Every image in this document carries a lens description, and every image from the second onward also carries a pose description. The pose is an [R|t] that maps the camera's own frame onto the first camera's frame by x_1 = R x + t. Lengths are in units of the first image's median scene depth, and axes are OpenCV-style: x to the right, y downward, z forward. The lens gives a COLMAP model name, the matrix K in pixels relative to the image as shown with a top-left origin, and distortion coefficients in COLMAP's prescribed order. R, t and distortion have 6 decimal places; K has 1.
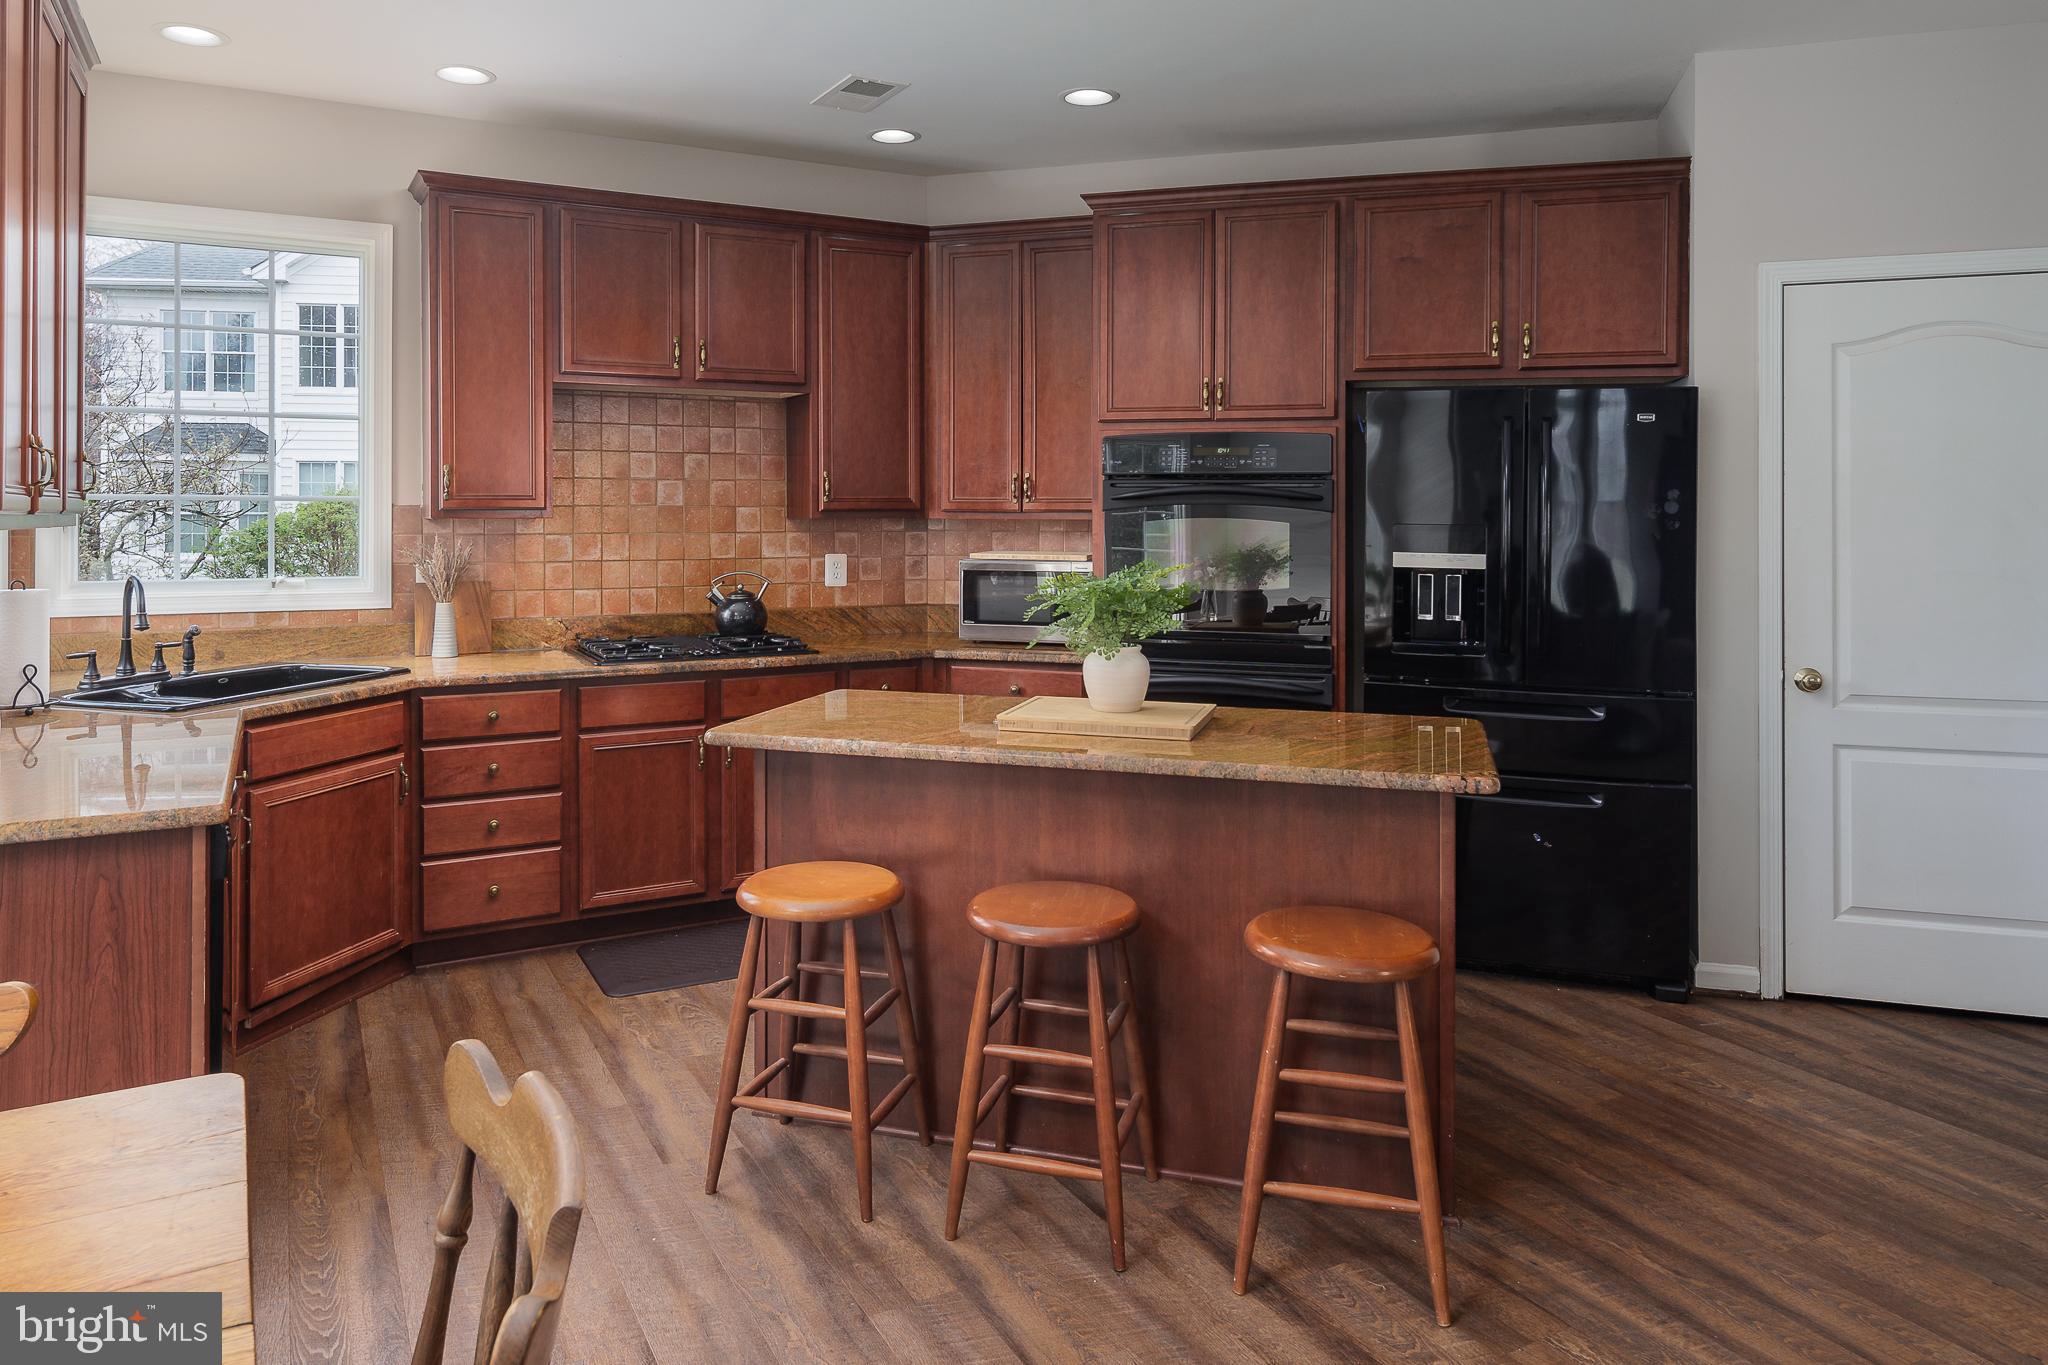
lens RADIAL K [[1325.9, 0, 1014.9], [0, 1325.9, 517.6], [0, 0, 1]] dist [0.003784, -0.001648]
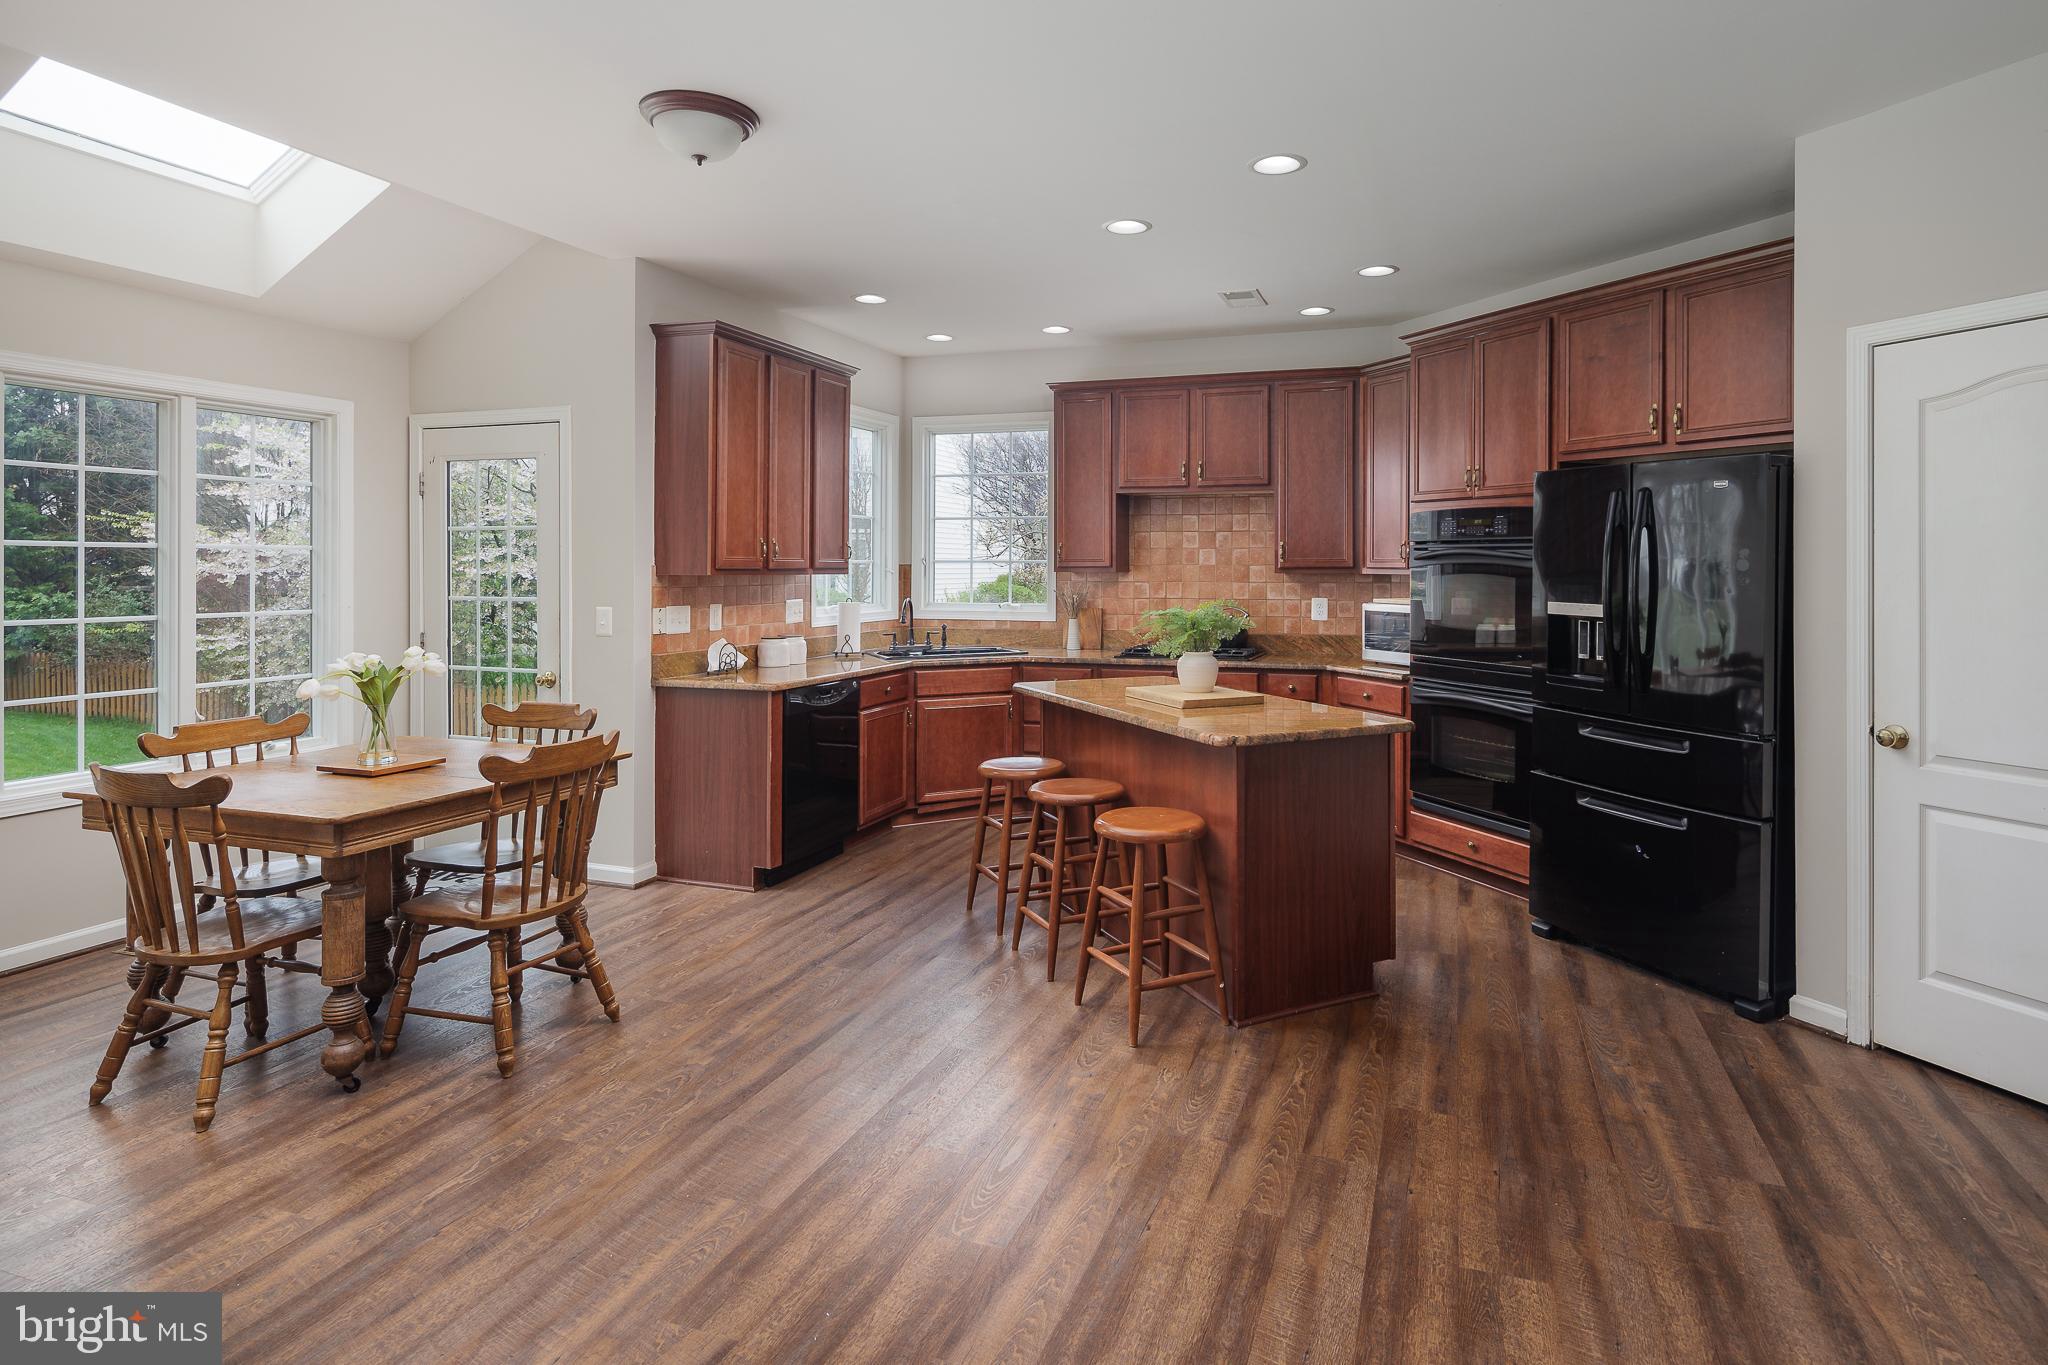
lens RADIAL K [[1084.6, 0, 1096.4], [0, 1084.6, 568.3], [0, 0, 1]] dist [-0.001208, -0.000525]
pose [[0.701755, 0.000696, -0.712418, 0.719699], [-0.004568, 0.999983, -0.003522, 0.000329], [0.712404, 0.005727, 0.701747, -0.007030]]
